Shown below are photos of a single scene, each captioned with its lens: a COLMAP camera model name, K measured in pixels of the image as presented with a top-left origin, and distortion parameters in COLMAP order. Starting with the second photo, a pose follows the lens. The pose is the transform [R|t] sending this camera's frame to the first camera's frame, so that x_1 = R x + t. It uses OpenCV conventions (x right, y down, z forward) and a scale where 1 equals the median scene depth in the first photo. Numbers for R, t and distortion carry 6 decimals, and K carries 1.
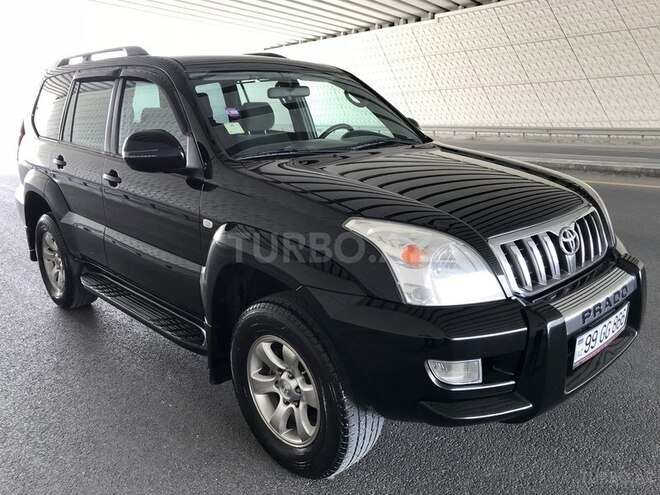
lens RADIAL K [[547.7, 0, 330.0], [0, 547.7, 247.5], [0, 0, 1]] dist [0.008099, 0.000377]
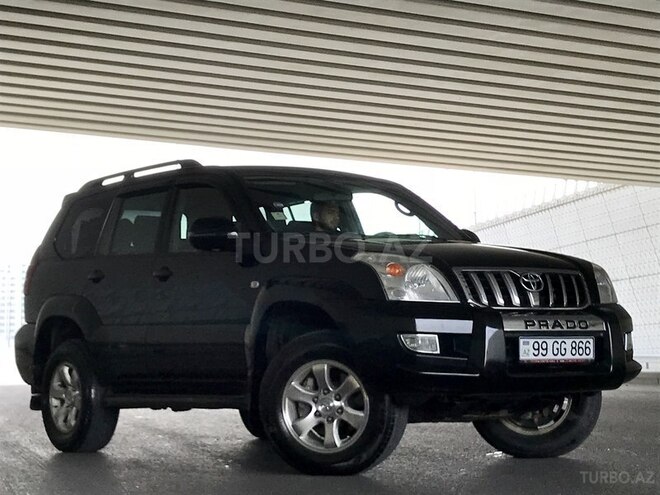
lens RADIAL K [[1442.6, 0, 330.0], [0, 1442.6, 247.5], [0, 0, 1]] dist [0.047834, 0.176427]
pose [[0.991770, -0.007753, -0.127797, 0.336294], [-0.034232, 0.945768, -0.323034, 0.863391], [0.123371, 0.324750, 0.937719, -1.916078]]
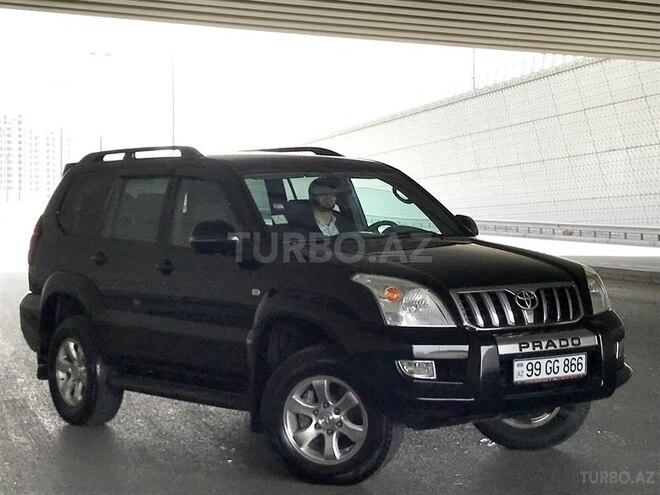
lens RADIAL K [[1442.6, 0, 330.0], [0, 1442.6, 247.5], [0, 0, 1]] dist [0.047834, 0.176427]
pose [[0.992003, 0.005357, -0.126101, 0.339878], [-0.033403, 0.974618, -0.221370, 0.548871], [0.121714, 0.223812, 0.967003, -2.069909]]
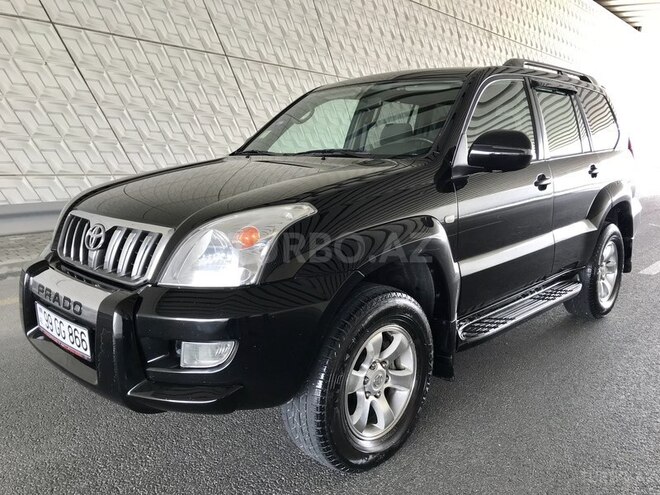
lens RADIAL K [[547.7, 0, 330.0], [0, 547.7, 247.5], [0, 0, 1]] dist [0.008099, 0.000377]
pose [[0.025742, 0.206242, -0.978162, 1.222680], [-0.254065, 0.947708, 0.193135, -0.254868], [0.966844, 0.243546, 0.076795, 1.134149]]
